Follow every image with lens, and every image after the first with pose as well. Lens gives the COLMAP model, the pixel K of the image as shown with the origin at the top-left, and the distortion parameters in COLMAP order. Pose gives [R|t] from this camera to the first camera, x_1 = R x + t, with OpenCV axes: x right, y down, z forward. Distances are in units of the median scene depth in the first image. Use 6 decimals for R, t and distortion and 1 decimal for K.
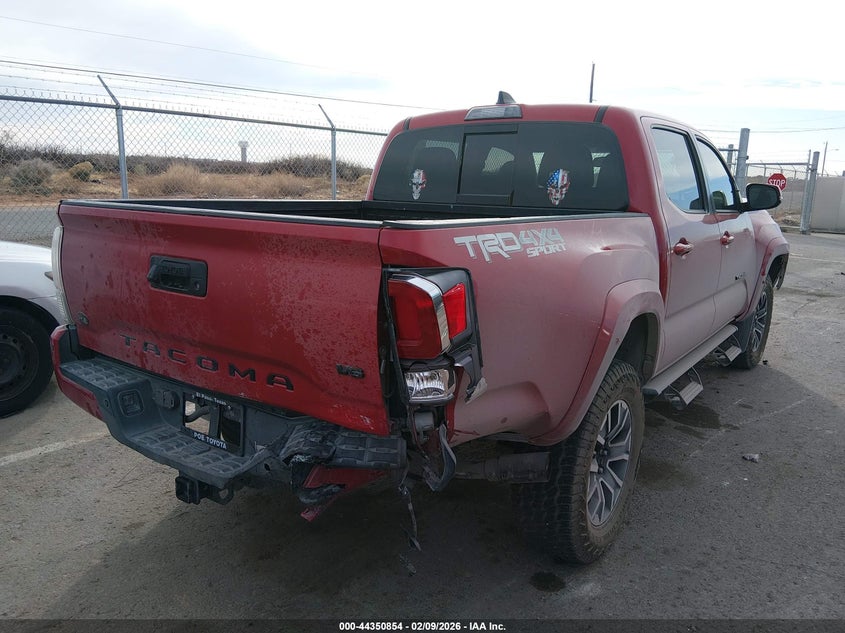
lens RADIAL K [[644.1, 0, 419.1], [0, 644.1, 315.8], [0, 0, 1]] dist [0.044819, 0.004838]
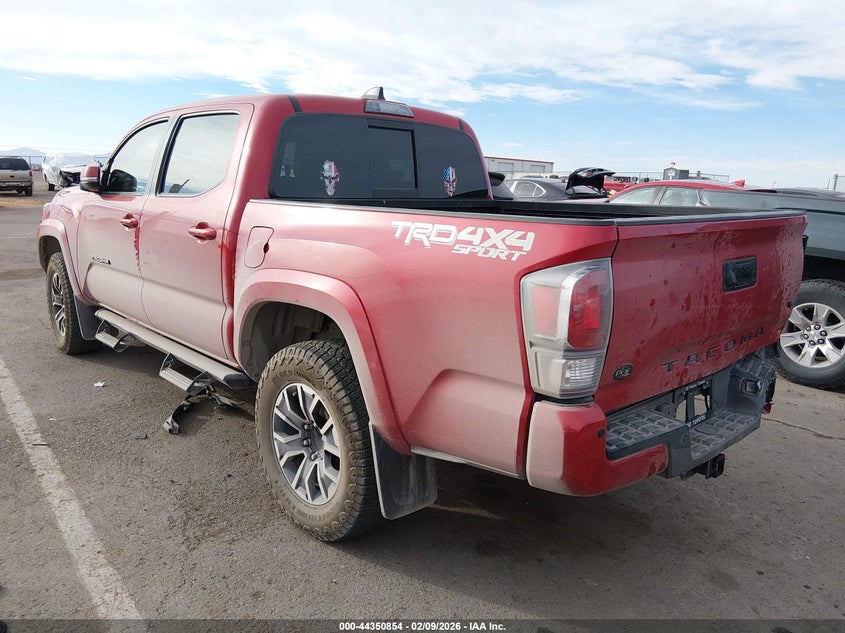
lens RADIAL K [[644.1, 0, 419.1], [0, 644.1, 315.8], [0, 0, 1]] dist [0.044819, 0.004838]
pose [[0.181688, -0.216904, 0.959136, -0.869537], [0.173440, 0.967147, 0.185862, -0.165525], [-0.967940, 0.132584, 0.213339, 0.723048]]
